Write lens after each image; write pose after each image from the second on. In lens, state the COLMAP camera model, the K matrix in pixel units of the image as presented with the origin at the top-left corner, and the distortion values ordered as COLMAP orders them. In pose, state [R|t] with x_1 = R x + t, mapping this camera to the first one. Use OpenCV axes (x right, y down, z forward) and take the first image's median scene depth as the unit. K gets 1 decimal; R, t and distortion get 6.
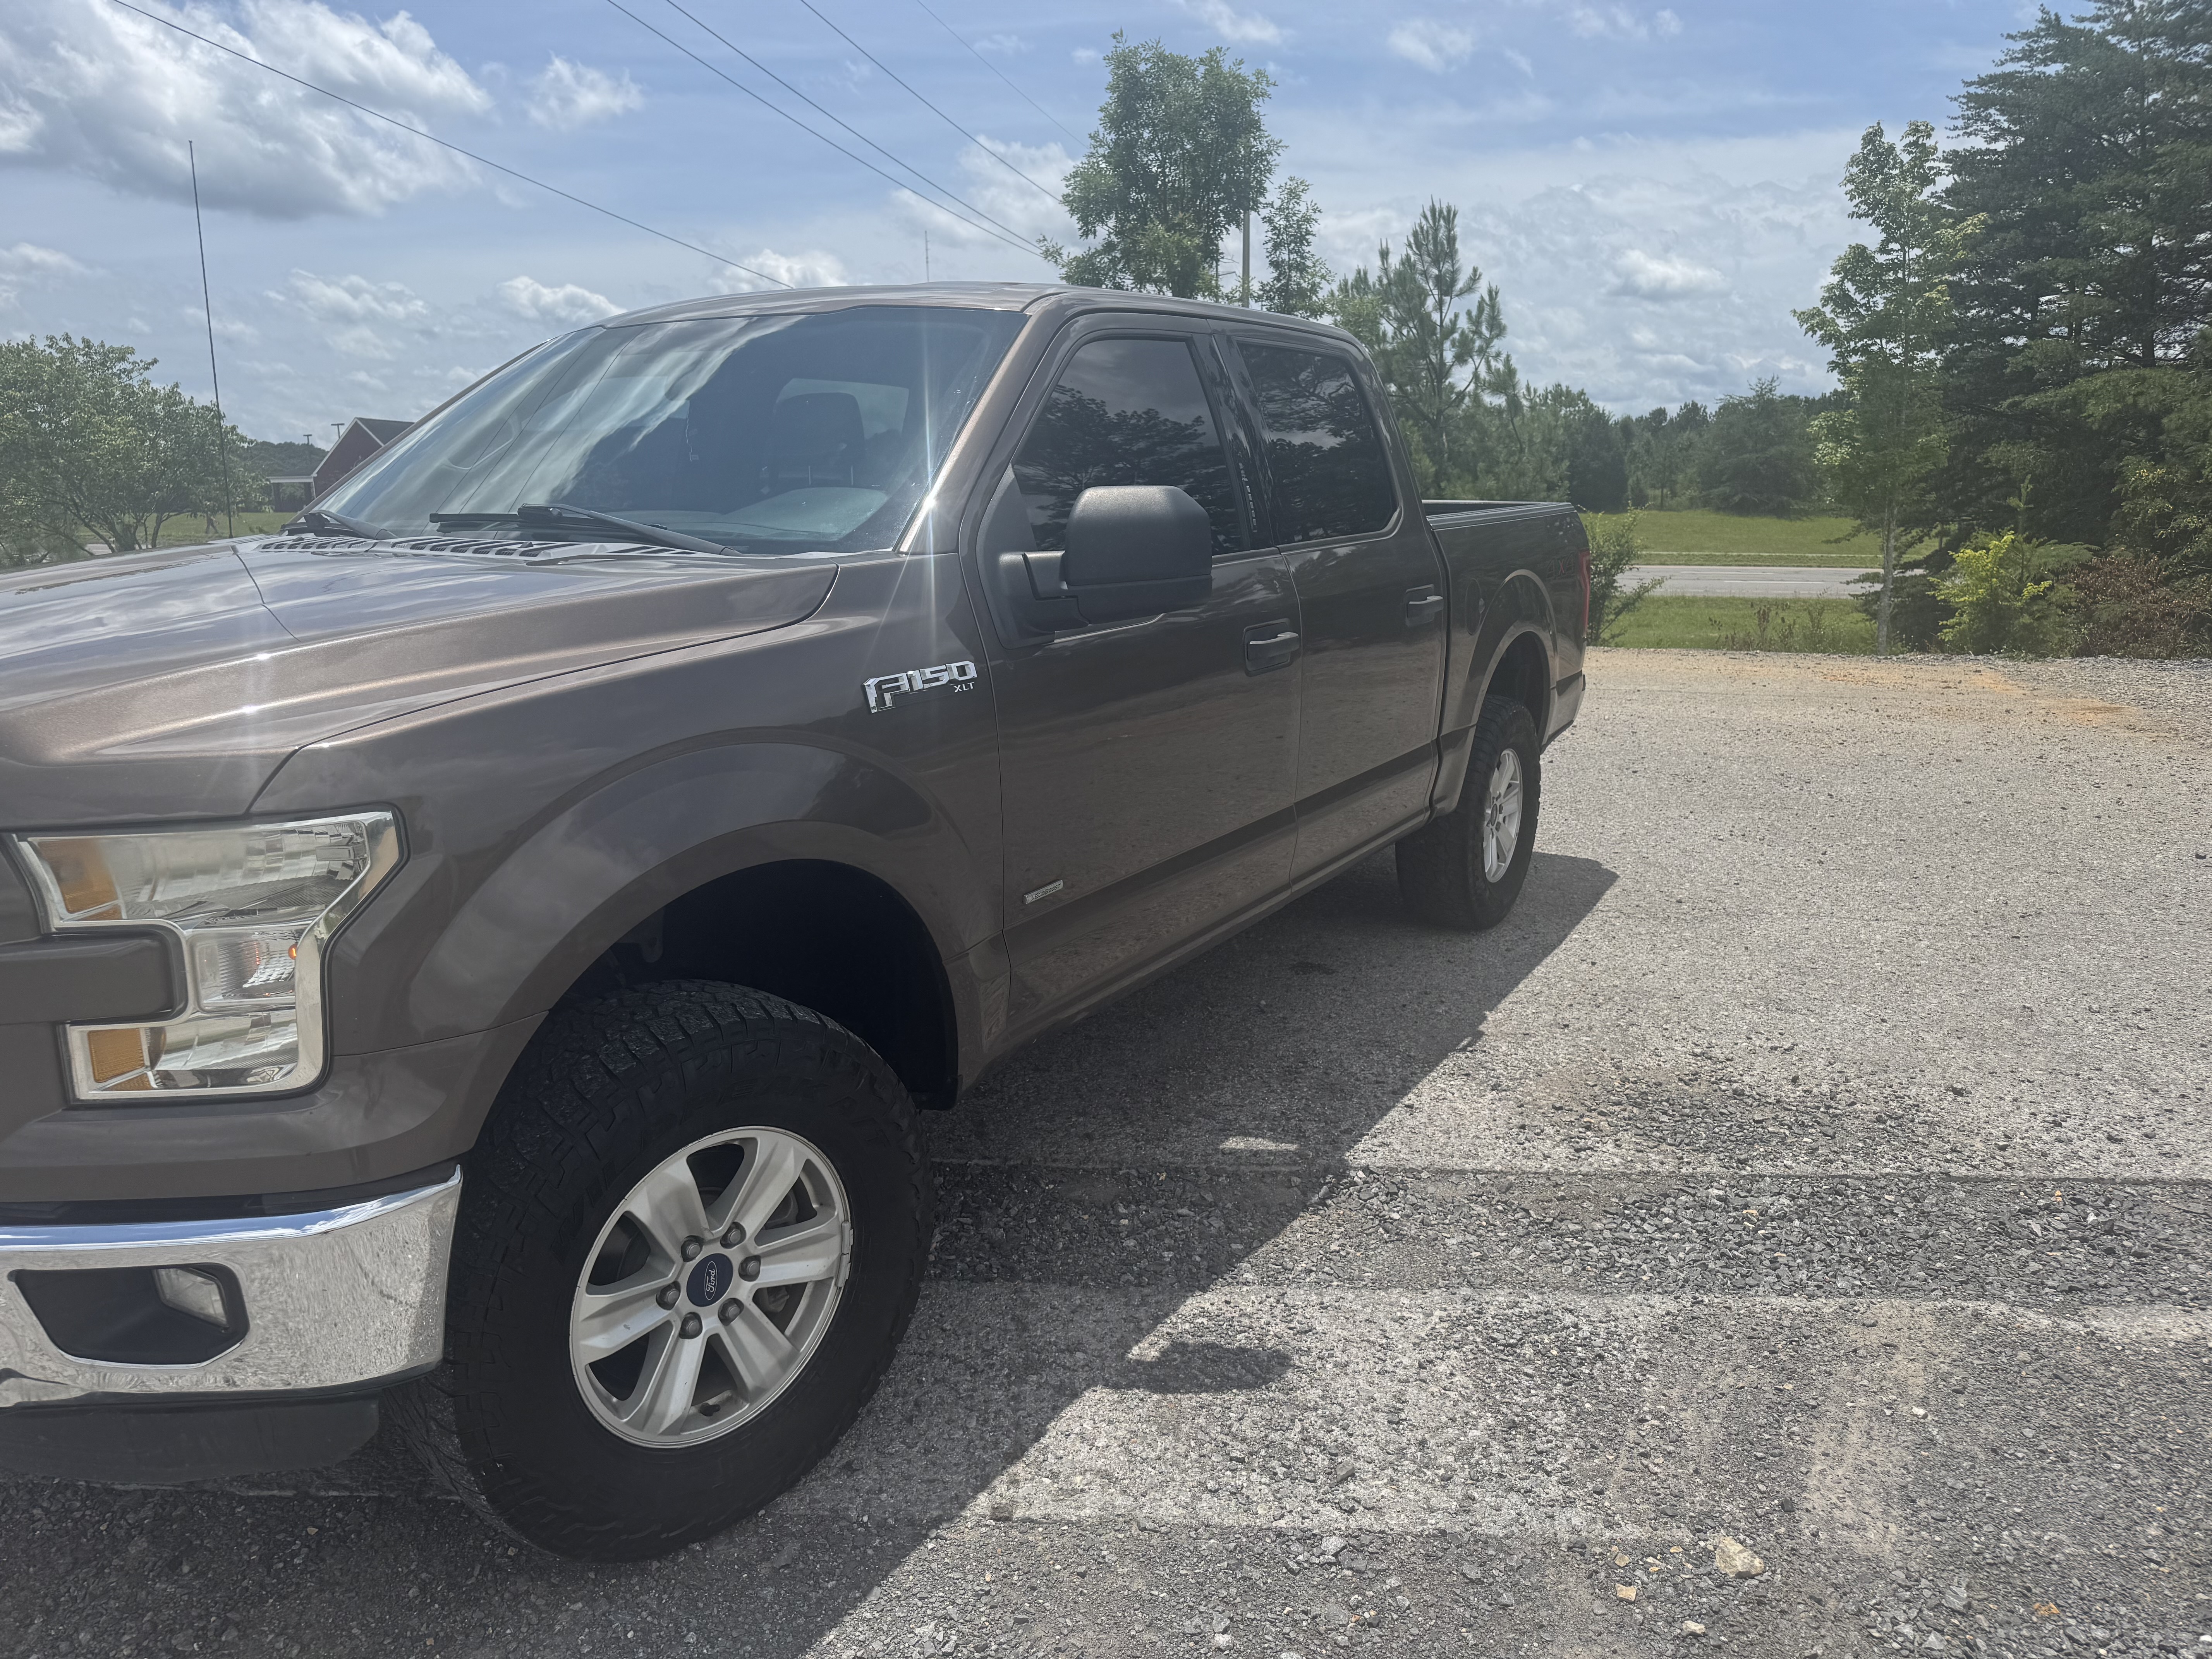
lens RADIAL K [[1559.1, 0, 1103.3], [0, 1559.1, 836.9], [0, 0, 1]] dist [0.024137, -0.030316]
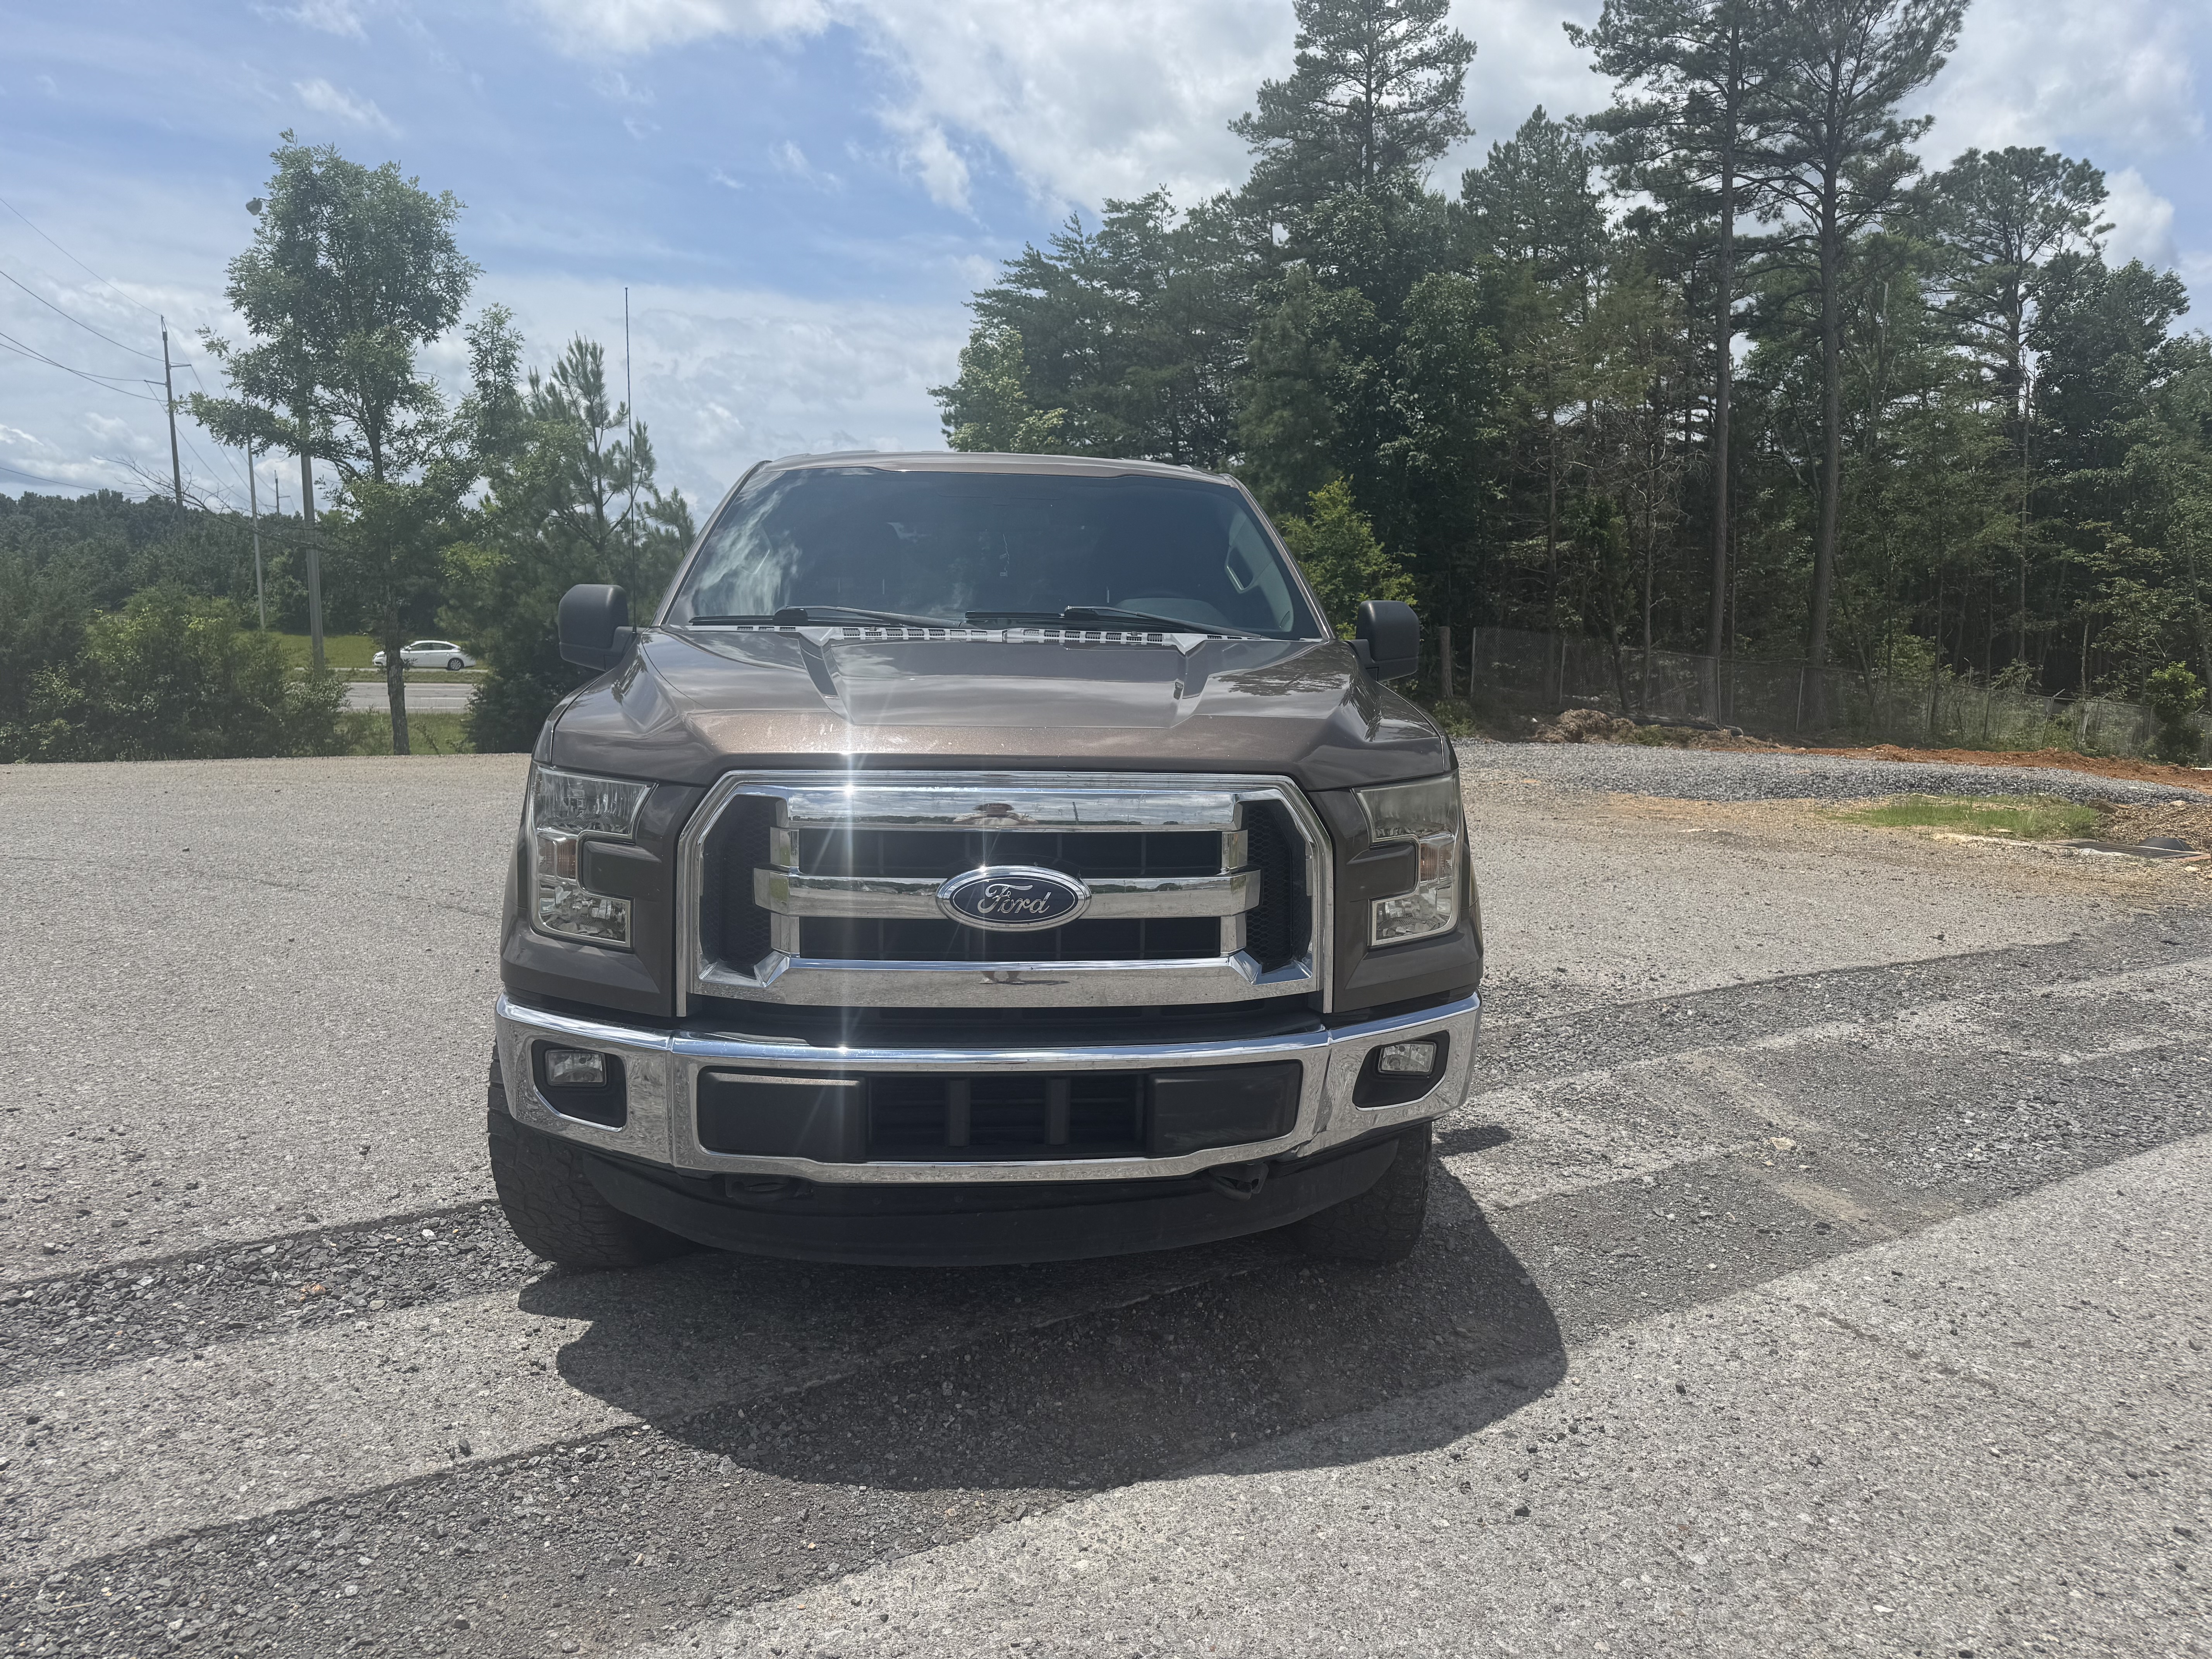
lens RADIAL K [[1559.1, 0, 1088.4], [0, 1559.1, 824.2], [0, 0, 1]] dist [0.024137, -0.030316]
pose [[0.818095, -0.054093, 0.572533, -0.157036], [0.102265, 0.993383, -0.052273, 0.008020], [-0.565917, 0.101315, 0.818214, -0.018003]]
